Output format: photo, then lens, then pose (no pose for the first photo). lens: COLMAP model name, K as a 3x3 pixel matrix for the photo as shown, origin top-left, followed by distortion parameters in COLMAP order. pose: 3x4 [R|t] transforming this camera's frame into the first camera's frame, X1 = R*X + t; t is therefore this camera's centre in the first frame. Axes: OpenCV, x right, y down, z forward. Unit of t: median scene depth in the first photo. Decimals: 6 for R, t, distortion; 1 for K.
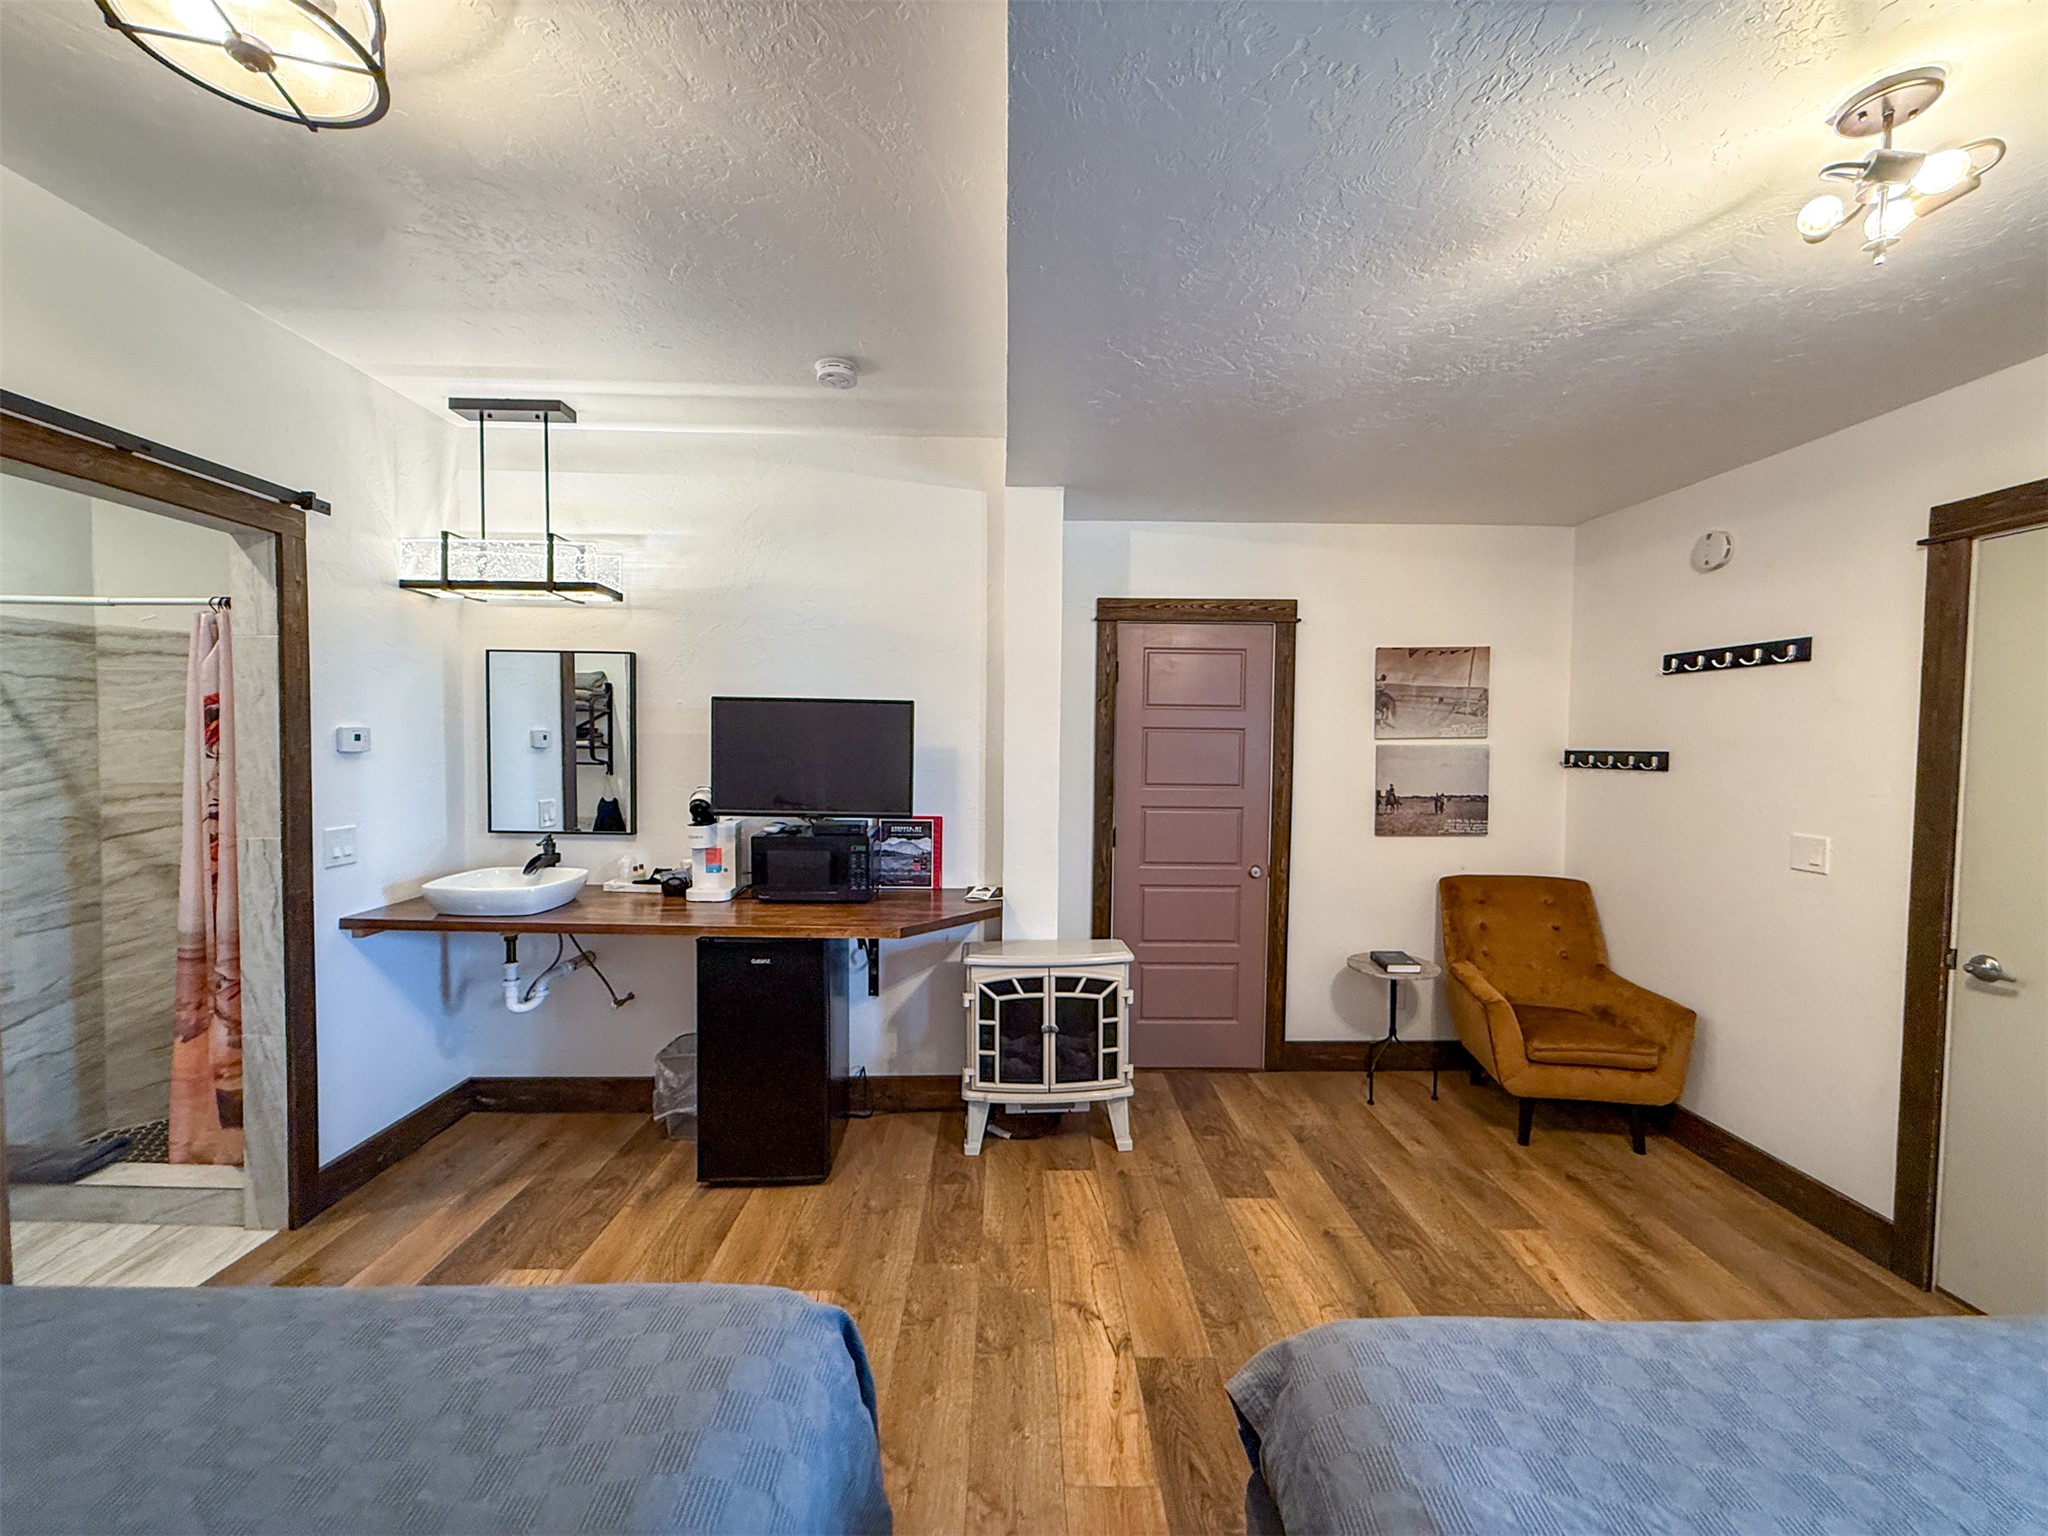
lens RADIAL K [[816.2, 0, 1022.4], [0, 816.2, 788.3], [0, 0, 1]] dist [-0.001440, 0.000025]
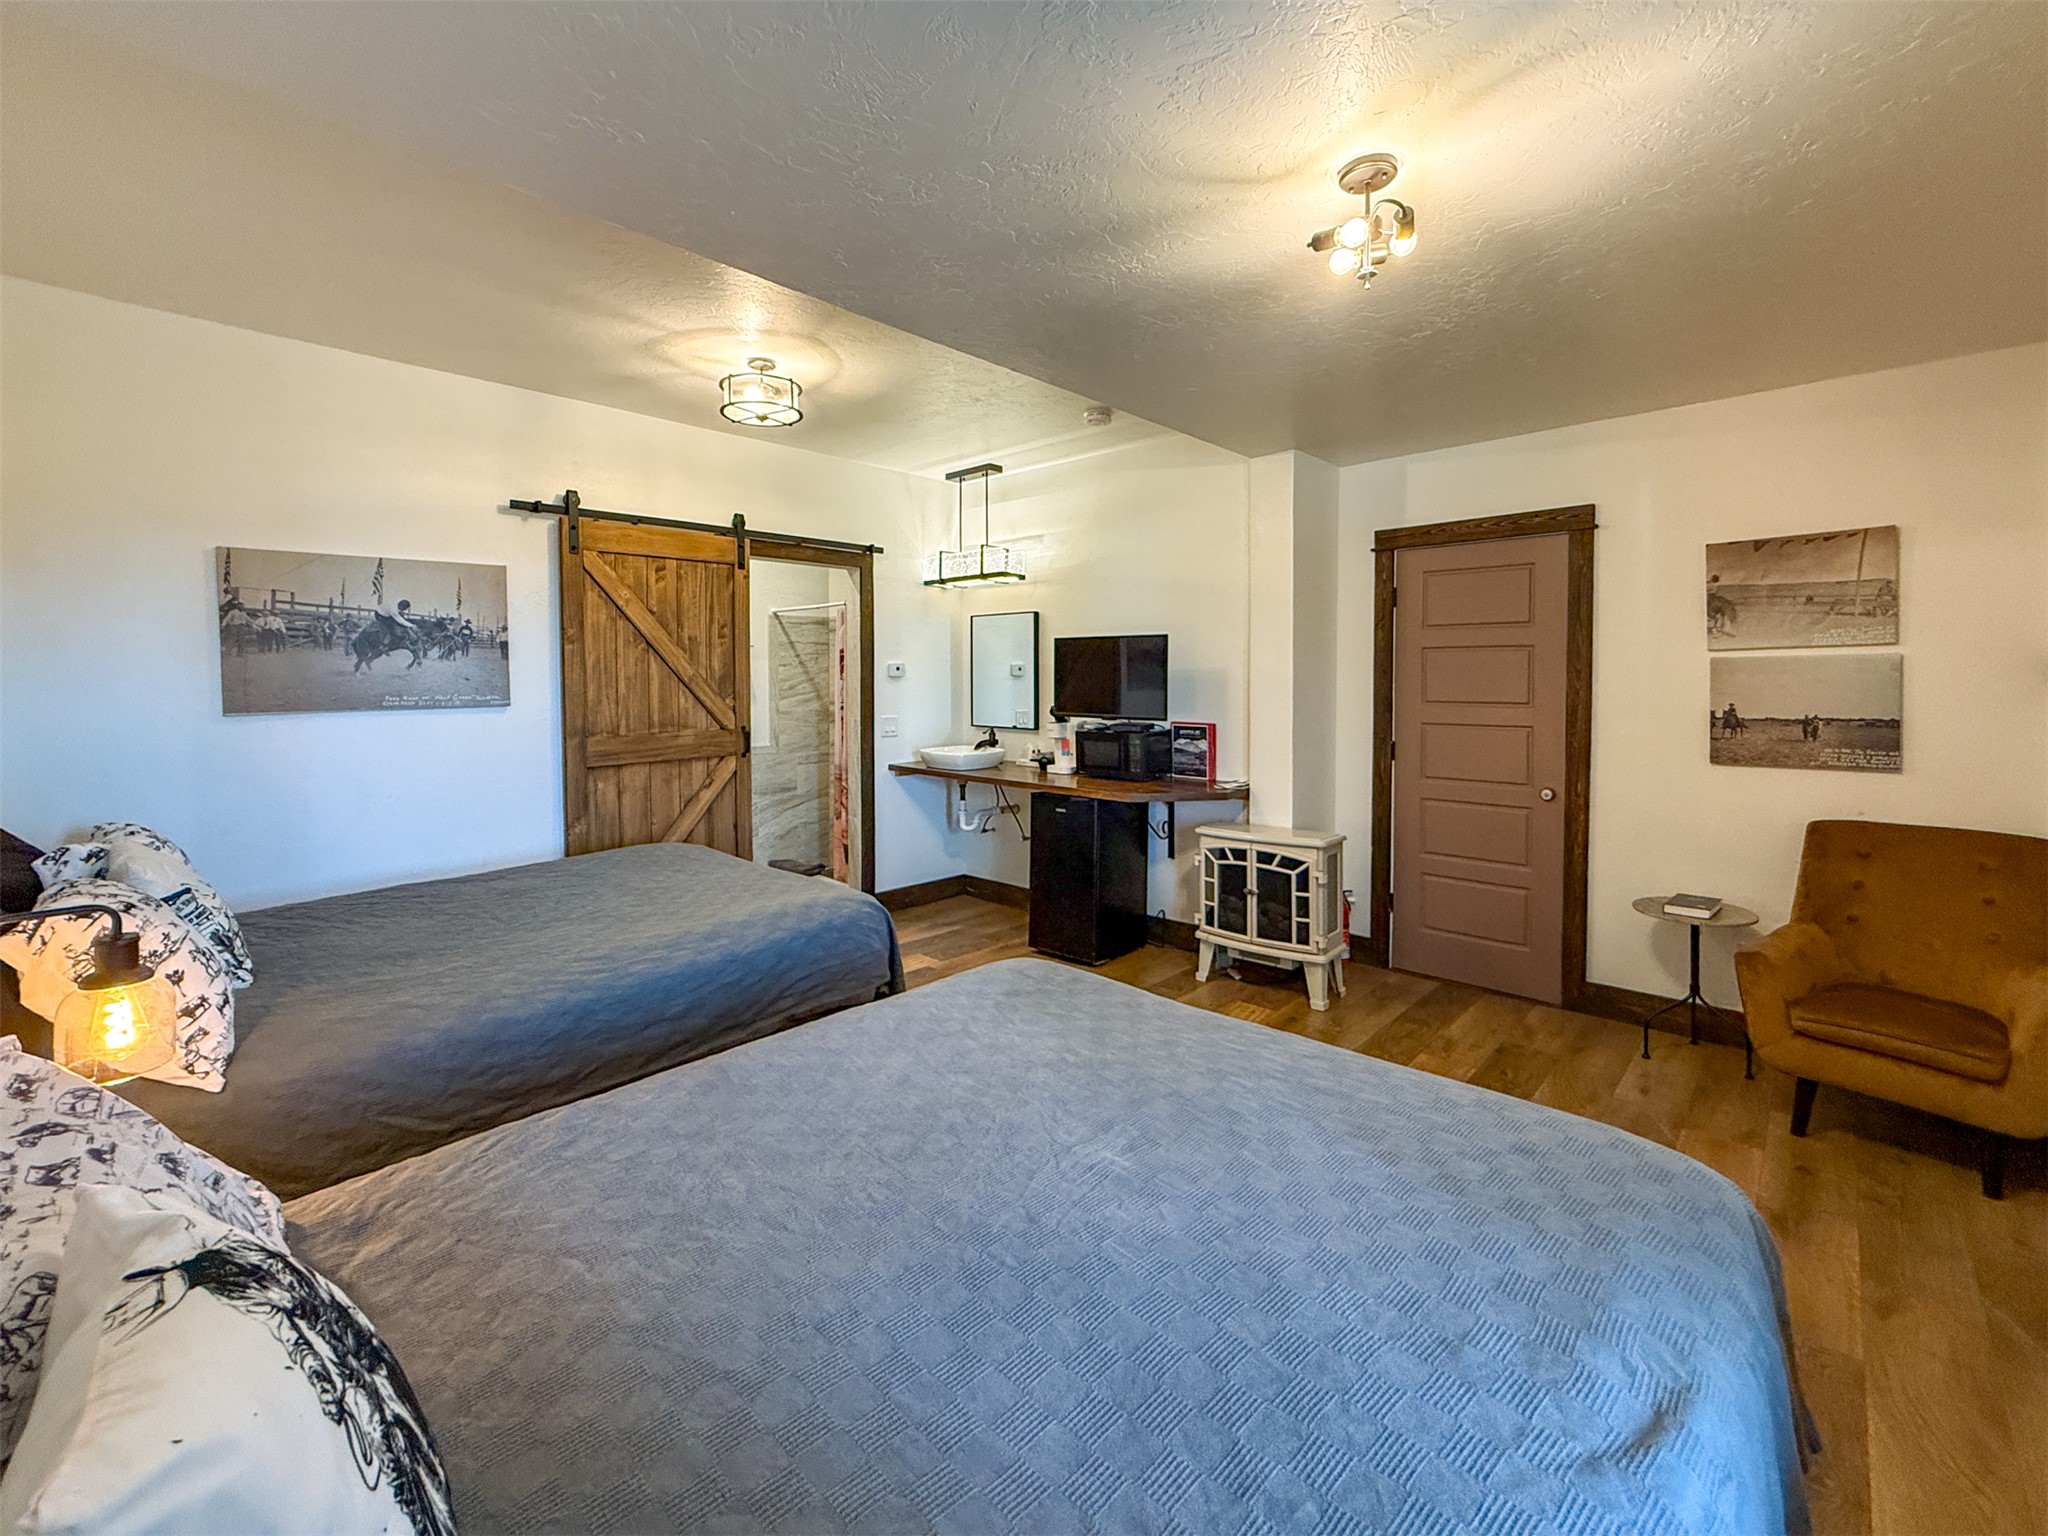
lens RADIAL K [[847.0, 0, 1028.3], [0, 847.0, 728.9], [0, 0, 1]] dist [-0.000382, 0.000097]
pose [[0.719583, 0.028488, -0.693822, 0.654752], [-0.029121, 0.999517, 0.010837, 0.039962], [0.693796, 0.012407, 0.720065, -0.166572]]
